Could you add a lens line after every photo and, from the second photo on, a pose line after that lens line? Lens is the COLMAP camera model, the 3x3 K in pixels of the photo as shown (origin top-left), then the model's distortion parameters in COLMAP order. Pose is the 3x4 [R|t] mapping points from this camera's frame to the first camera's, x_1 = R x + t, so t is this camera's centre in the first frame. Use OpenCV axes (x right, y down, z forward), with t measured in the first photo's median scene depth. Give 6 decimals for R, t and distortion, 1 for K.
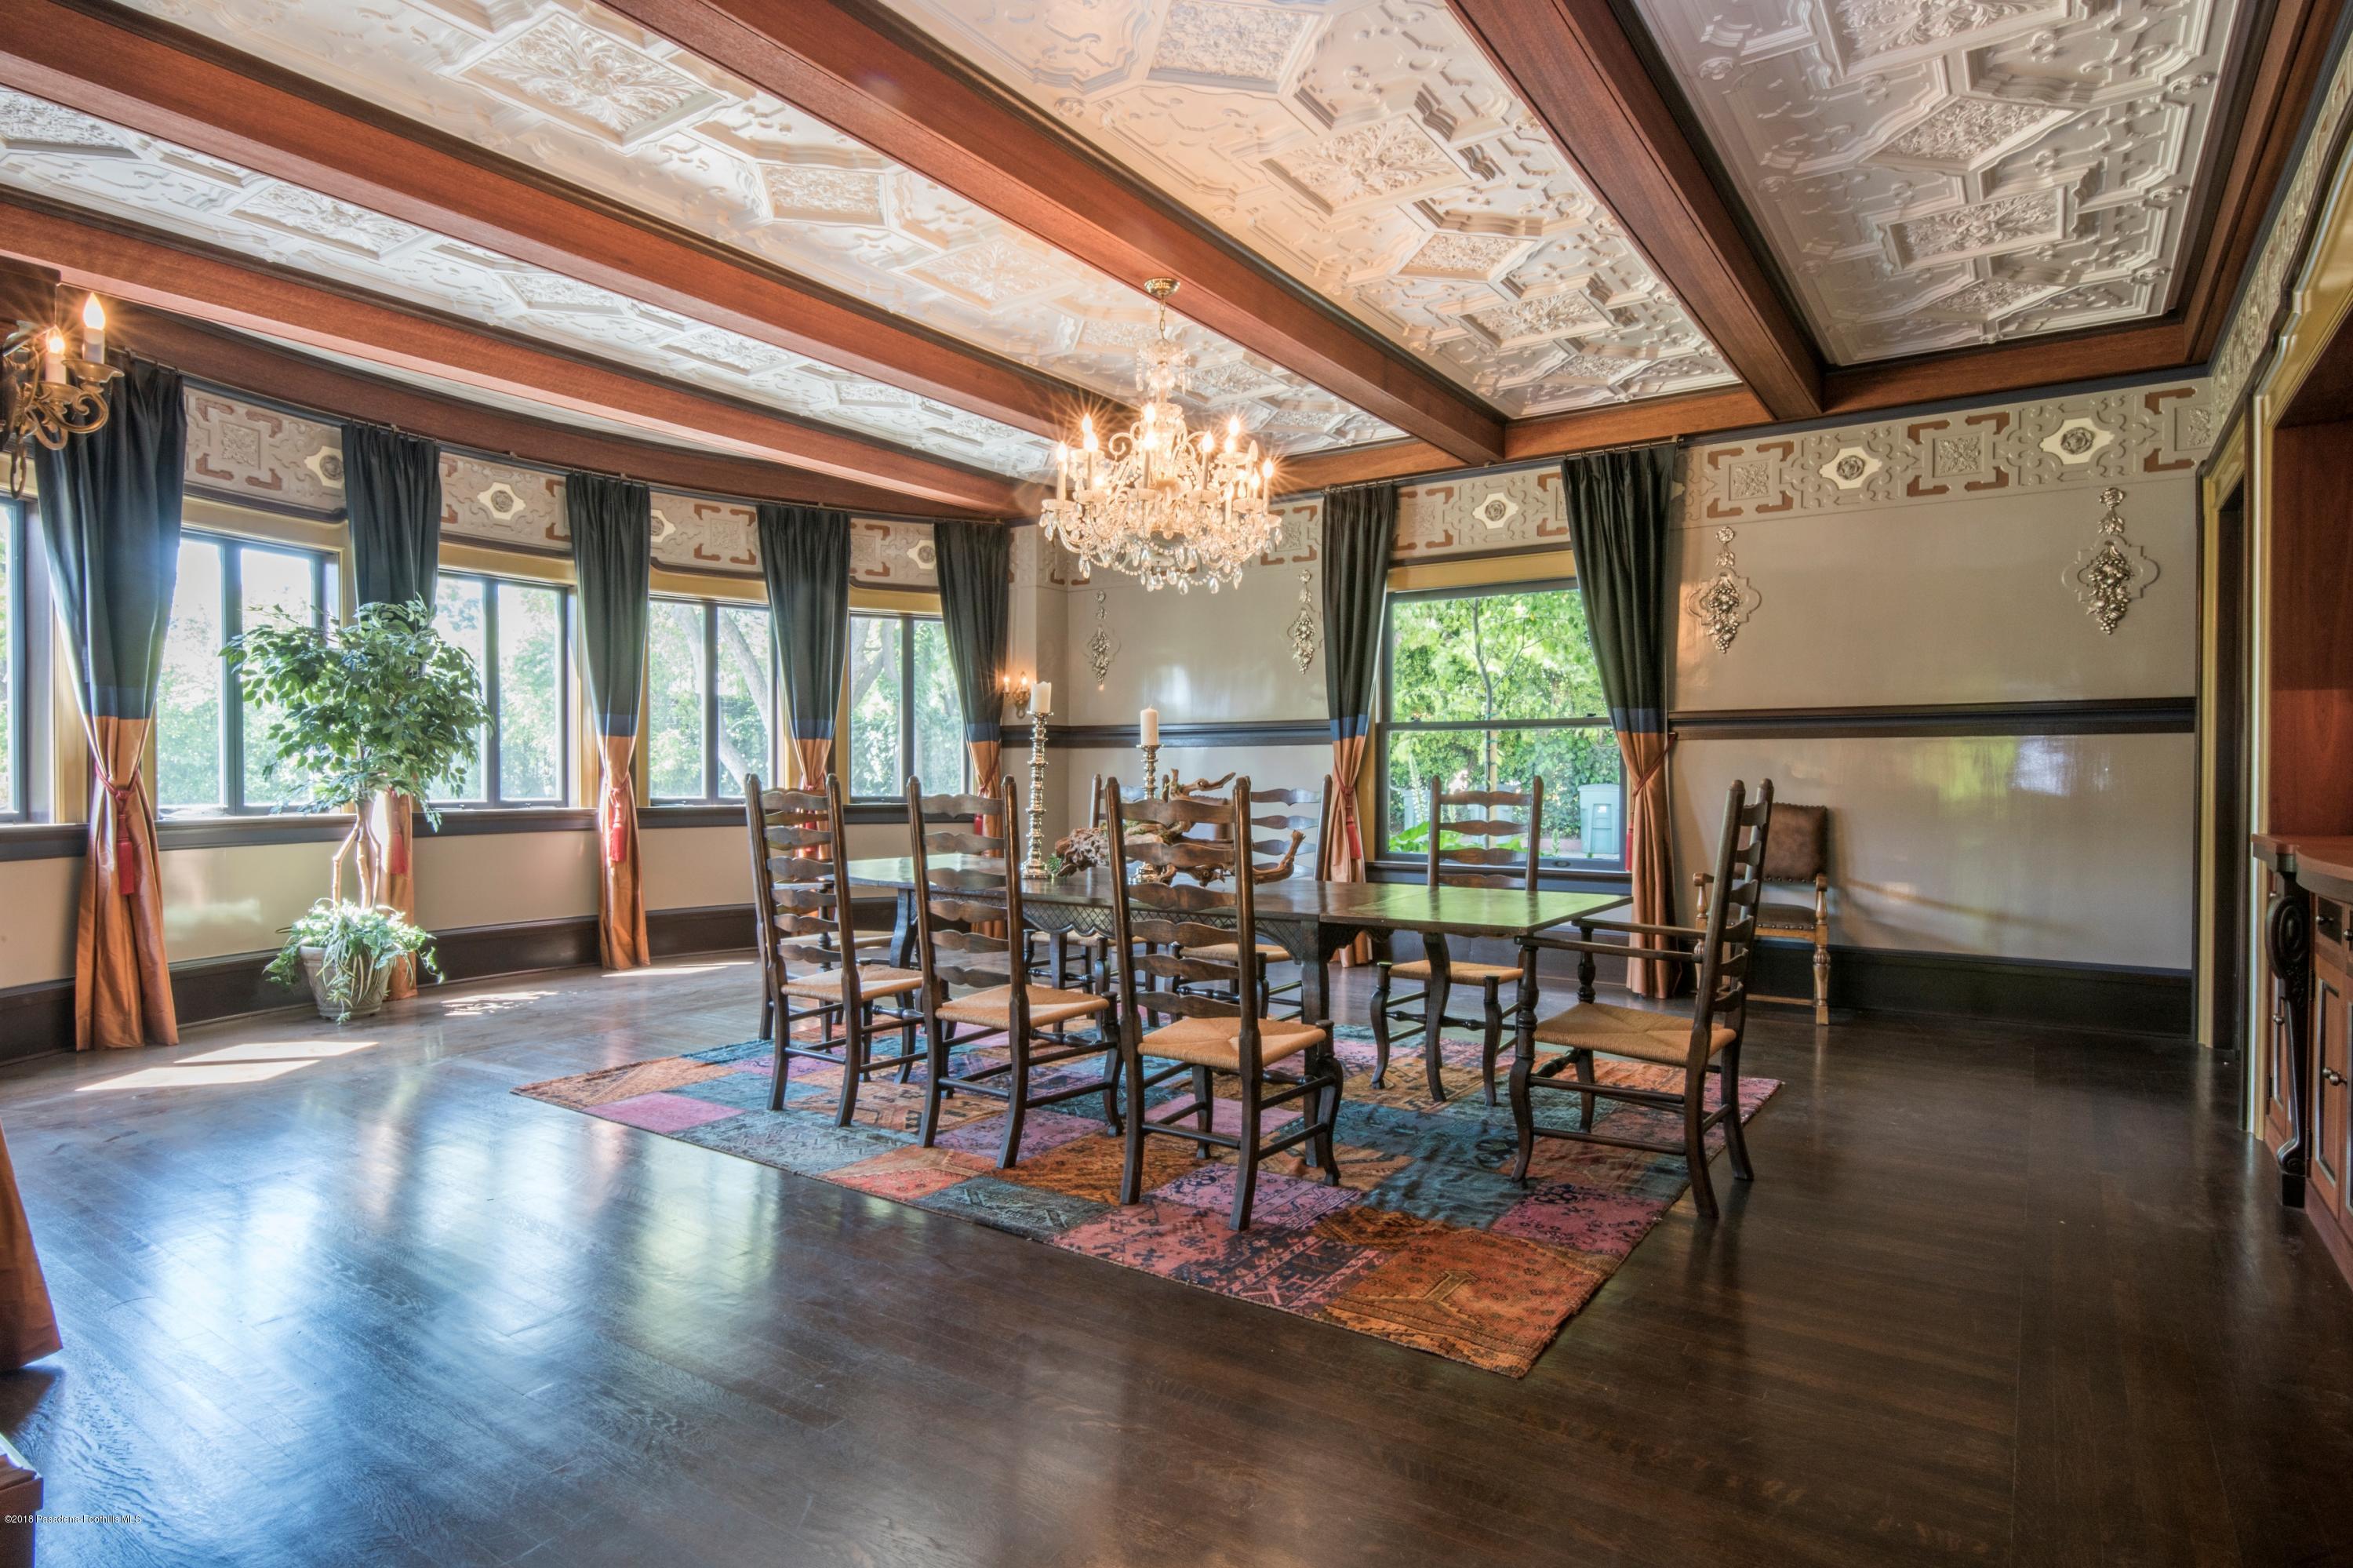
lens RADIAL K [[1343.4, 0, 1176.5], [0, 1343.4, 784.0], [0, 0, 1]] dist [0.003092, 0.000234]
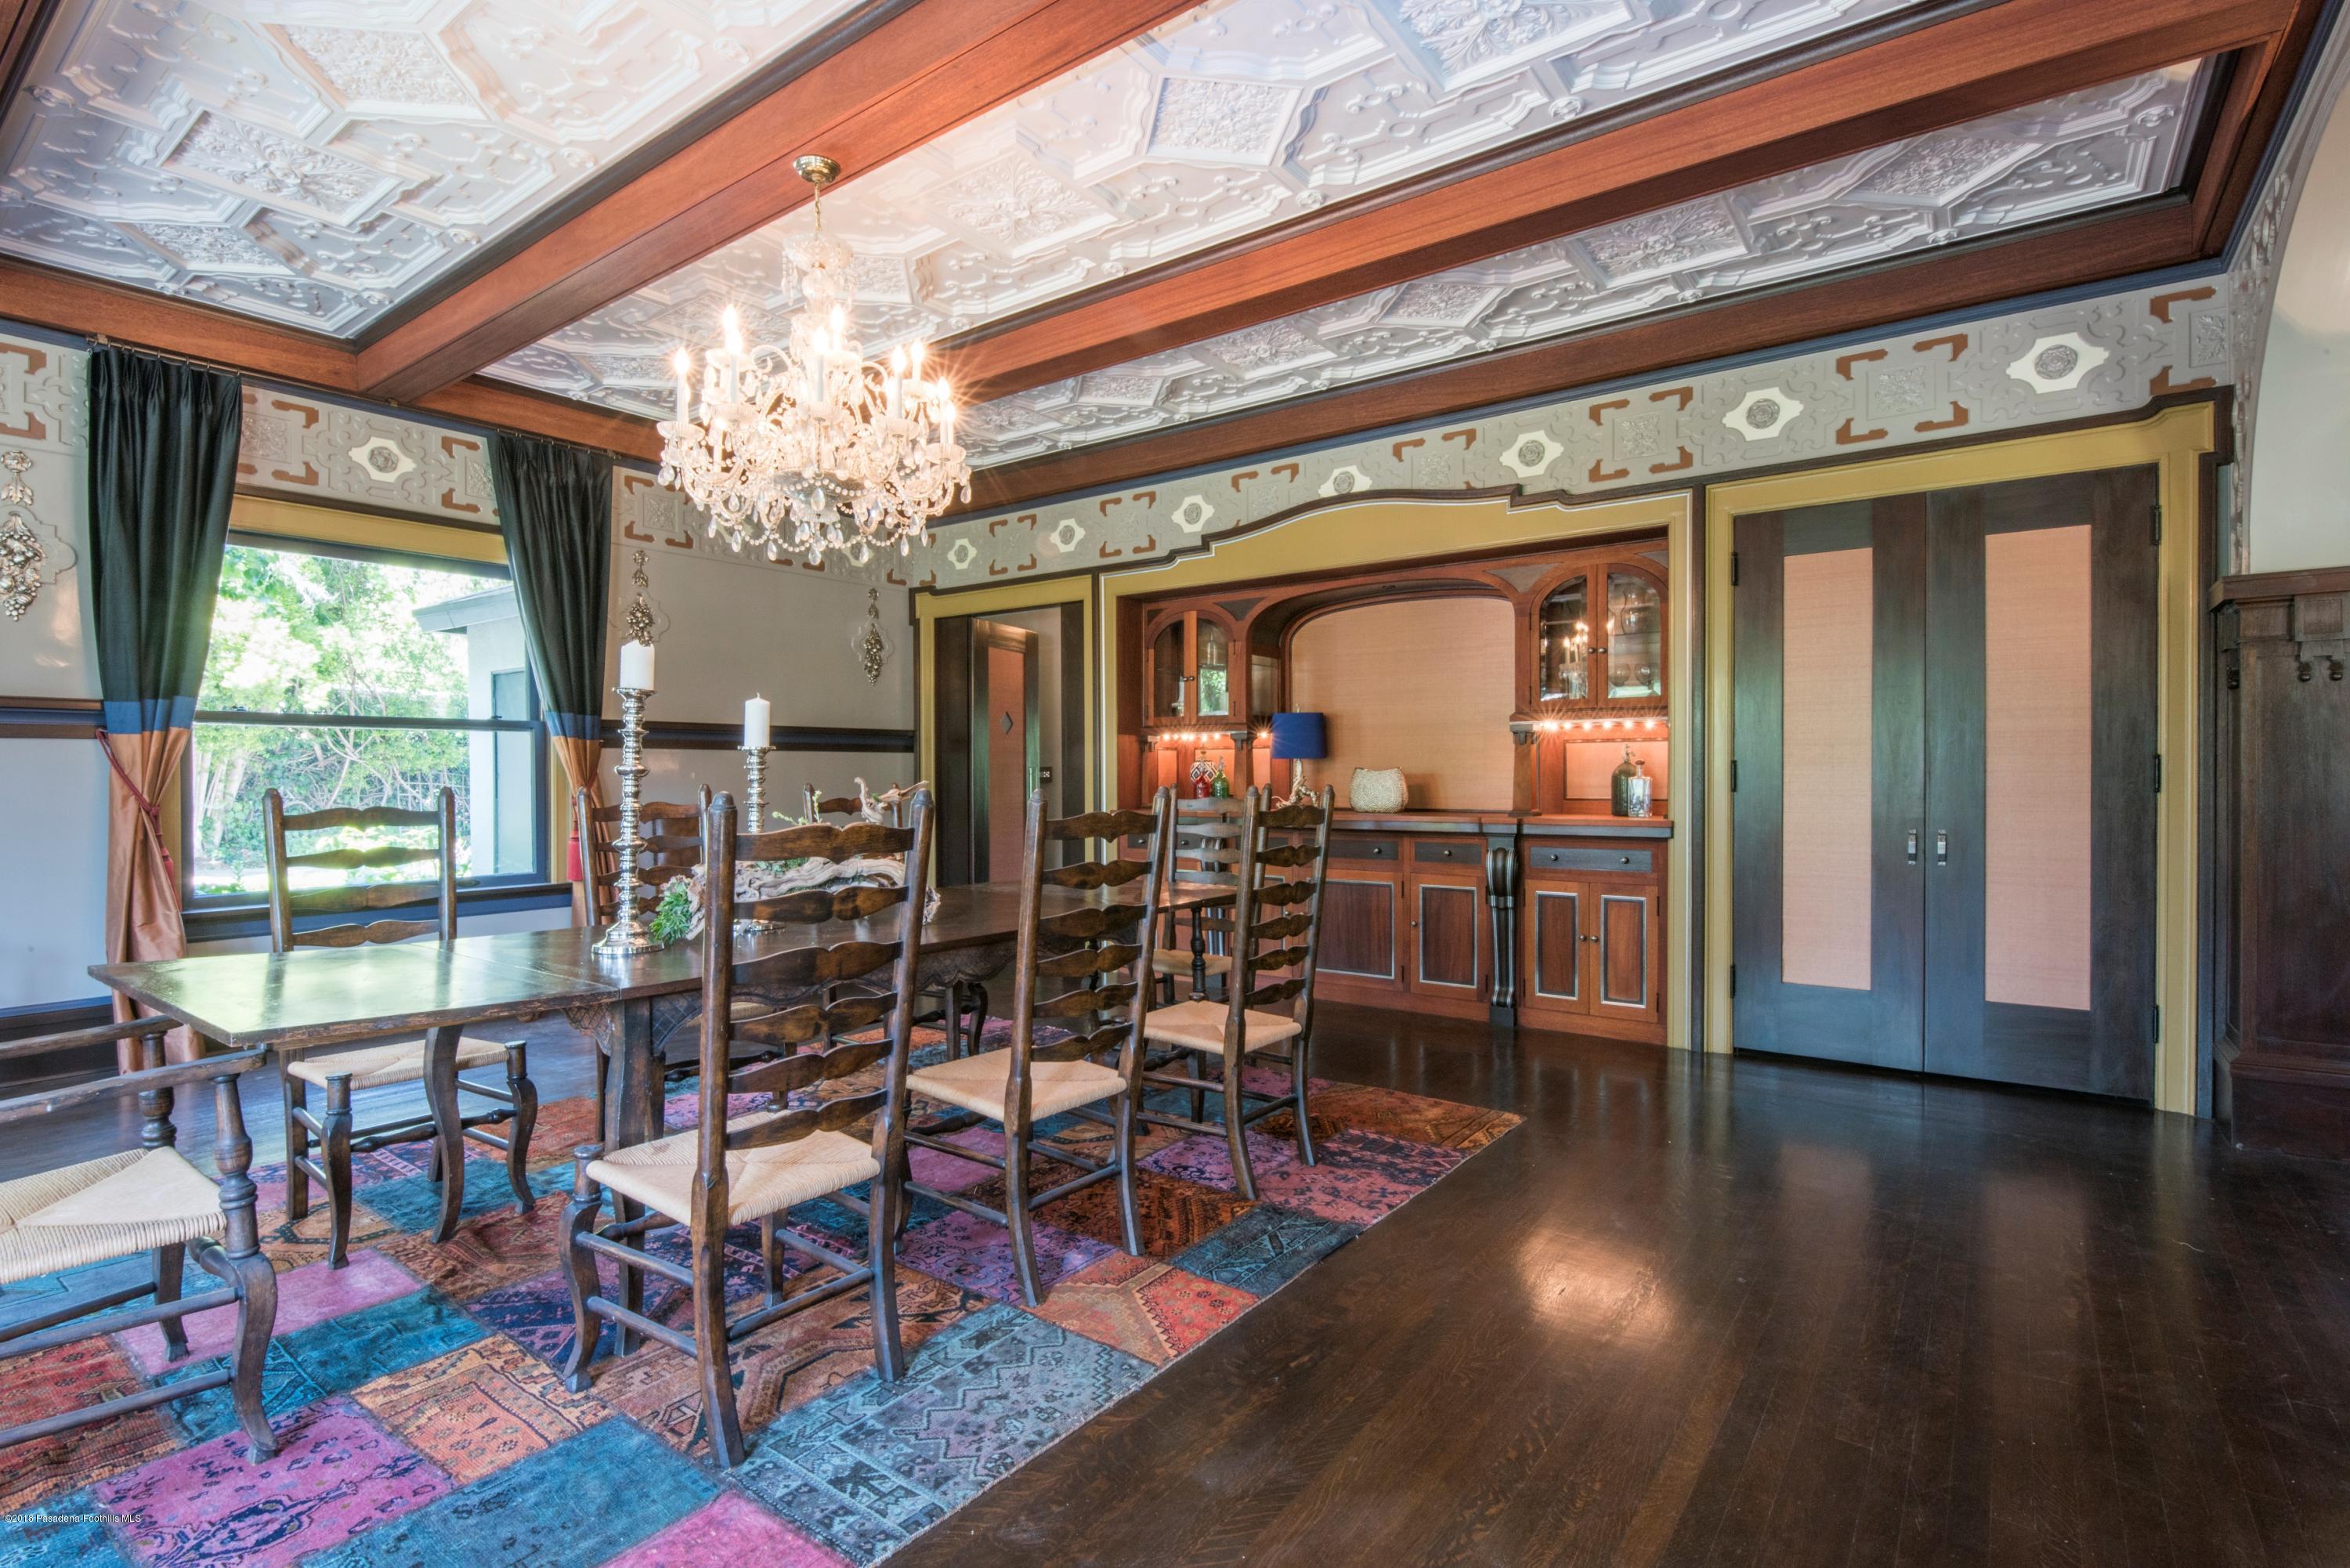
lens RADIAL K [[1133.0, 0, 1175.0], [0, 1133.0, 784.0], [0, 0, 1]] dist [0.000318, 0.000060]
pose [[0.012503, -0.007988, 0.999890, -0.747582], [0.012625, 0.999890, 0.007830, -0.010775], [-0.999842, 0.012526, 0.012603, 0.866181]]
